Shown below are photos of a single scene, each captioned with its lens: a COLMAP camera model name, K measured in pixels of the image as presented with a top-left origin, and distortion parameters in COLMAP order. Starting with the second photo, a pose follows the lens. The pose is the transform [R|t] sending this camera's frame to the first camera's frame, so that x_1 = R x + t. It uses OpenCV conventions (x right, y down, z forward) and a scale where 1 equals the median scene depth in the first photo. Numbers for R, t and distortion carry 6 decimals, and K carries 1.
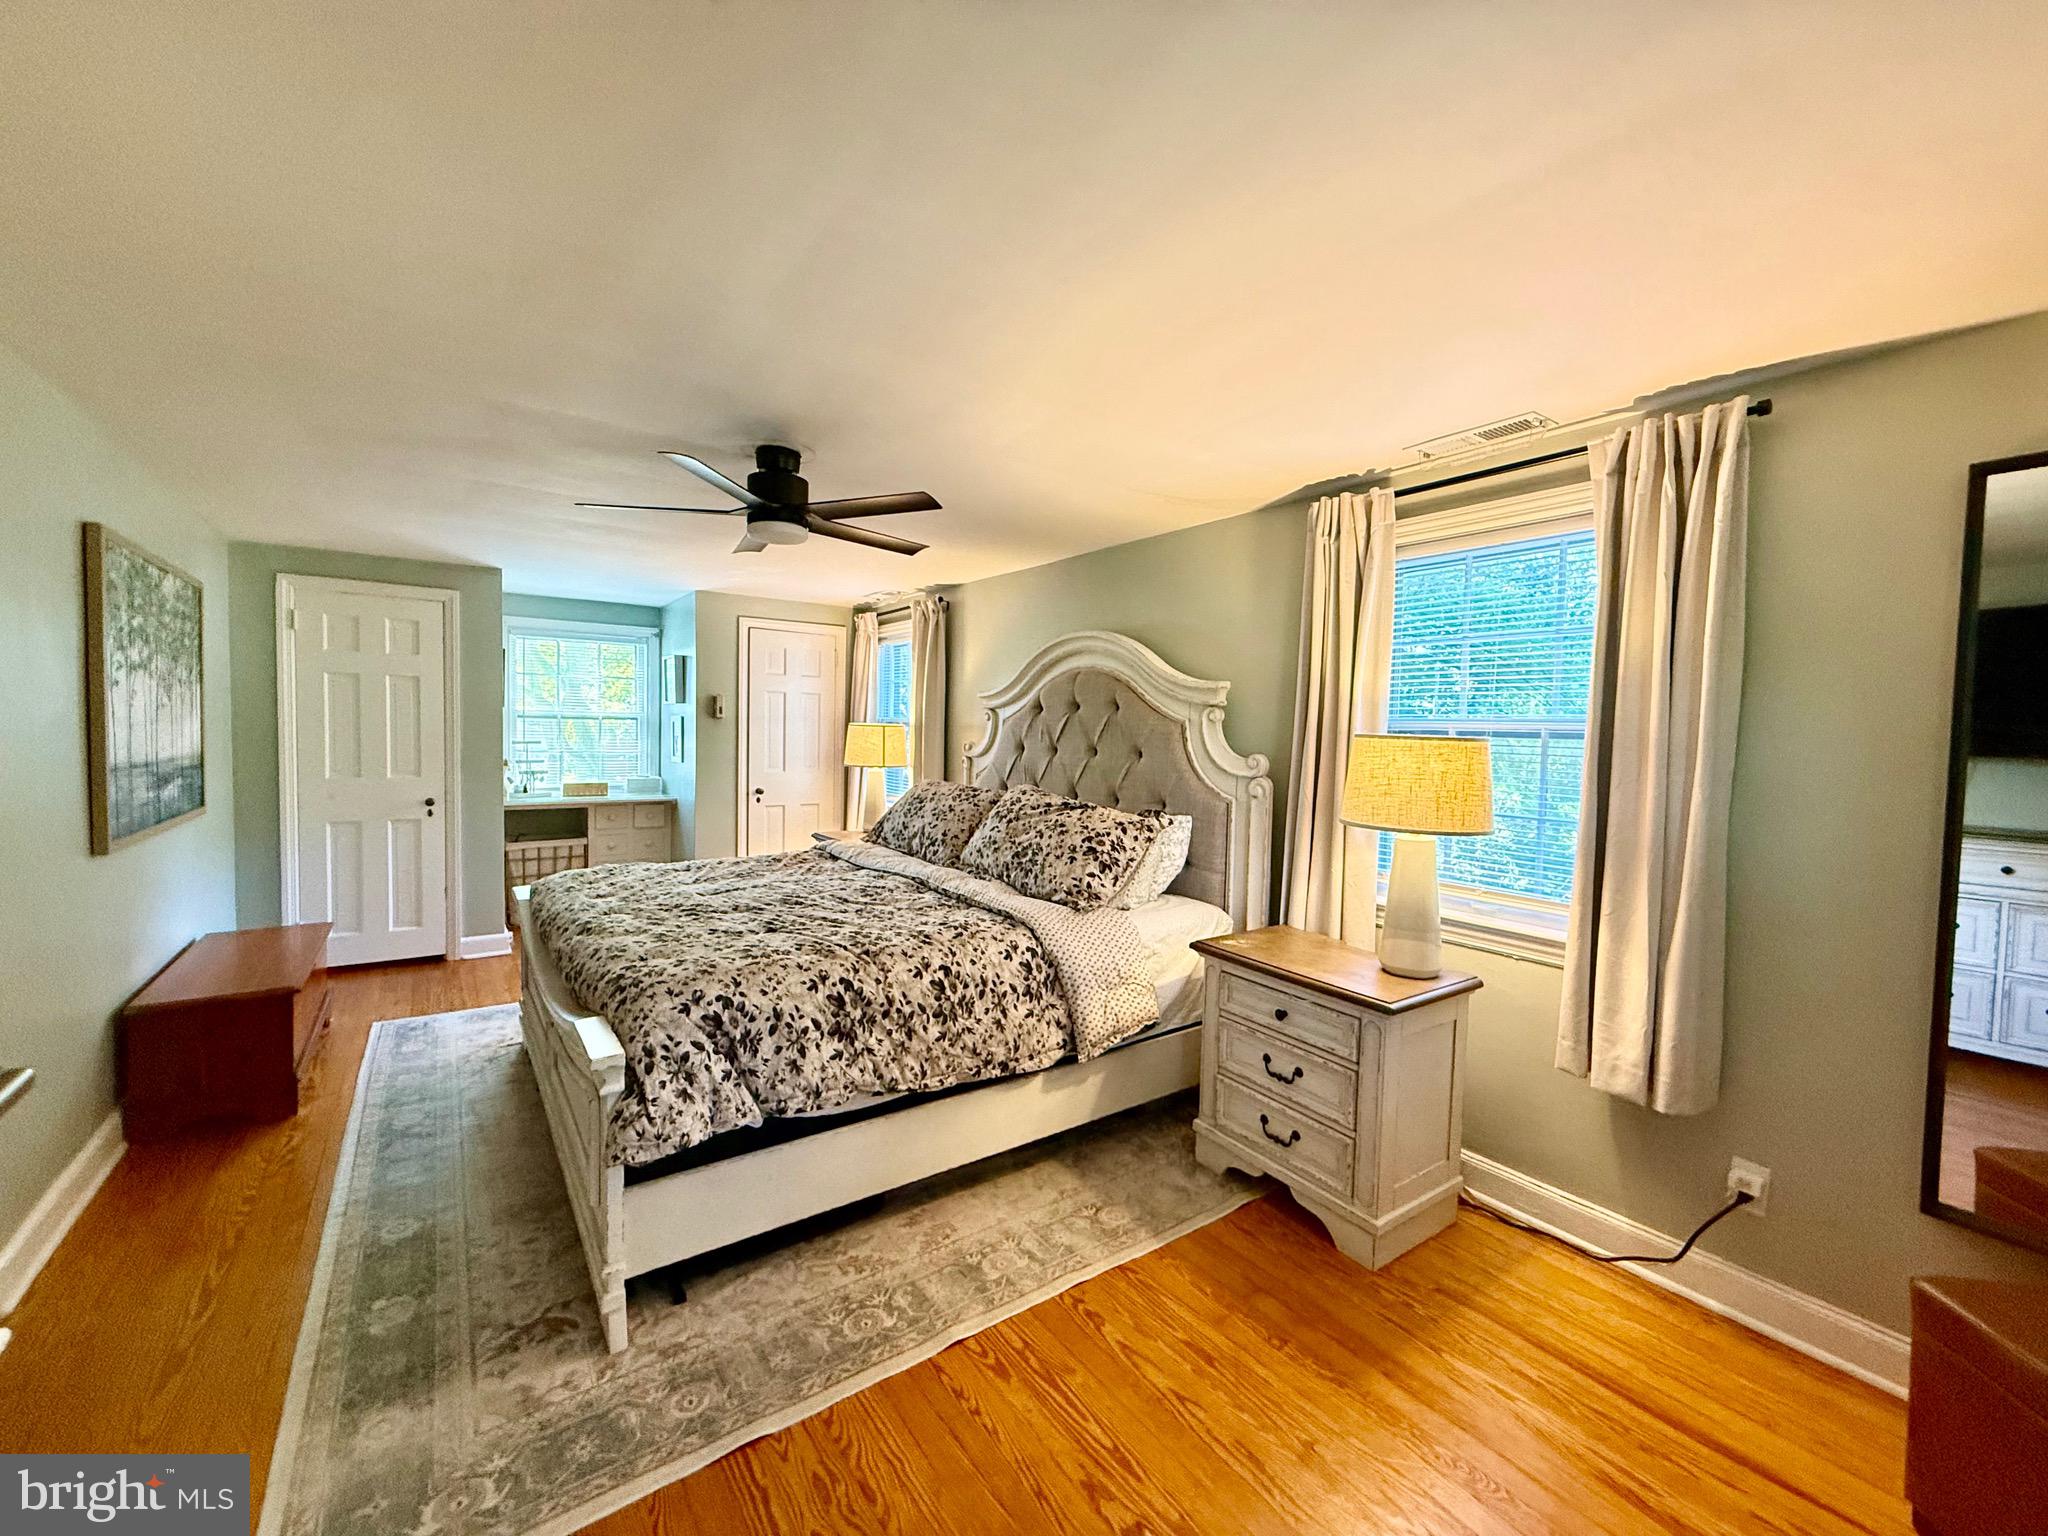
lens RADIAL K [[820.0, 0, 1019.8], [0, 820.0, 763.7], [0, 0, 1]] dist [0.001380, -0.001032]
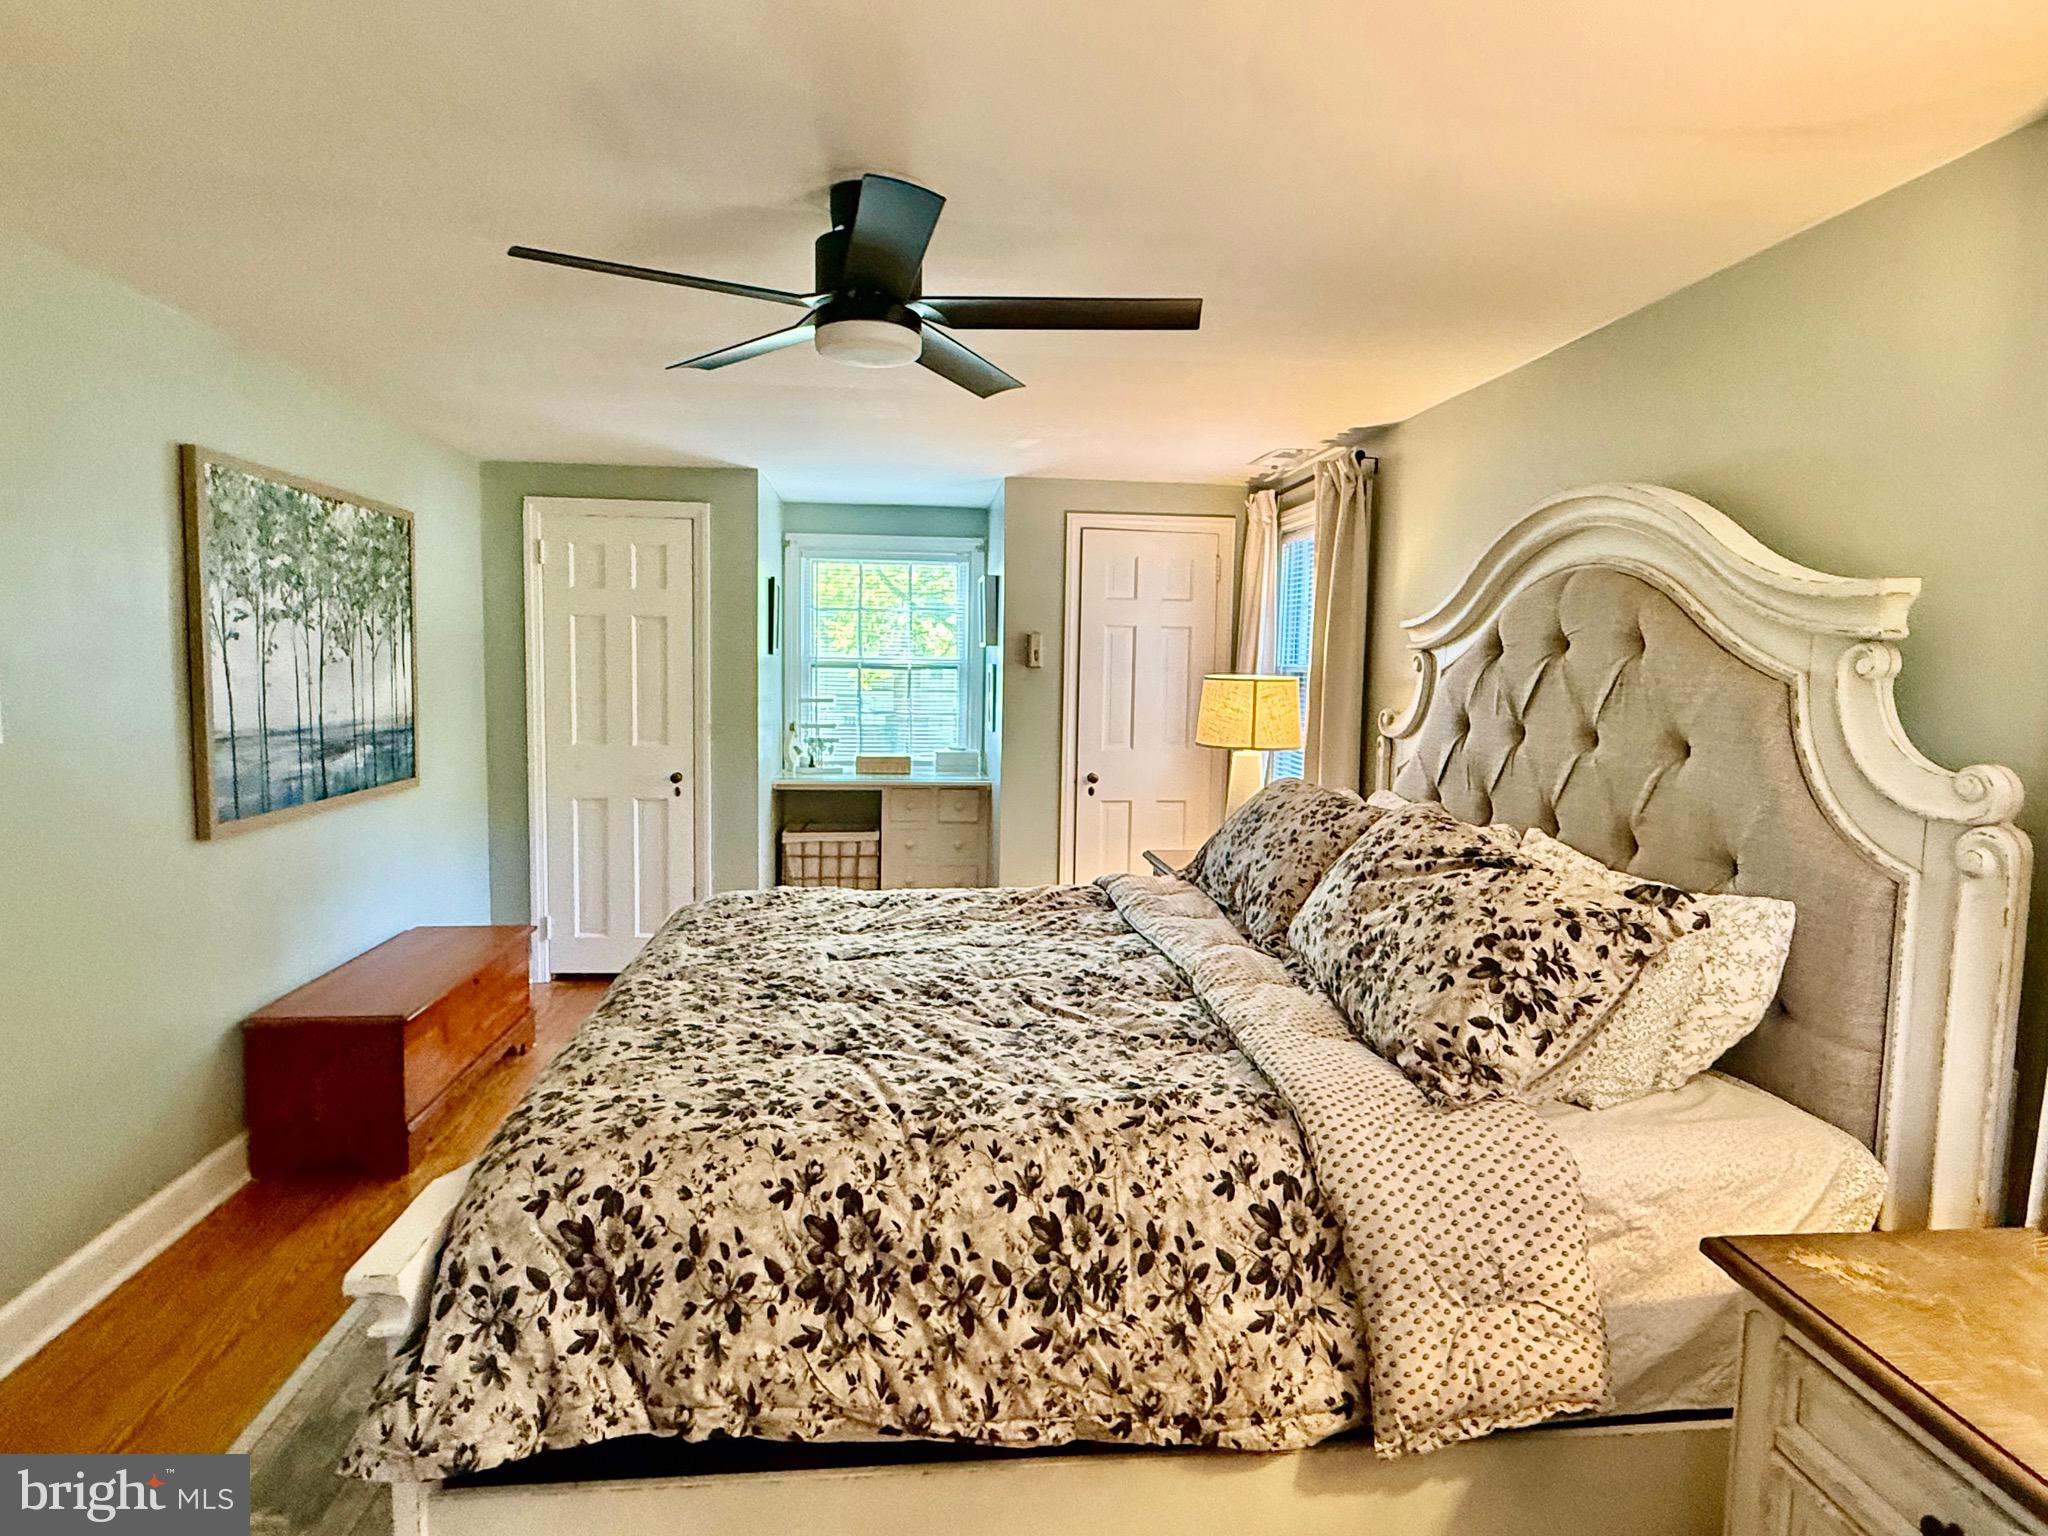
lens RADIAL K [[1152.4, 0, 1027.2], [0, 1152.4, 767.9], [0, 0, 1]] dist [-0.002469, 0.002922]
pose [[0.869959, 0.038239, -0.491639, 0.172243], [-0.019292, 0.998865, 0.043553, -0.026295], [0.492746, -0.028405, 0.869709, 0.324736]]
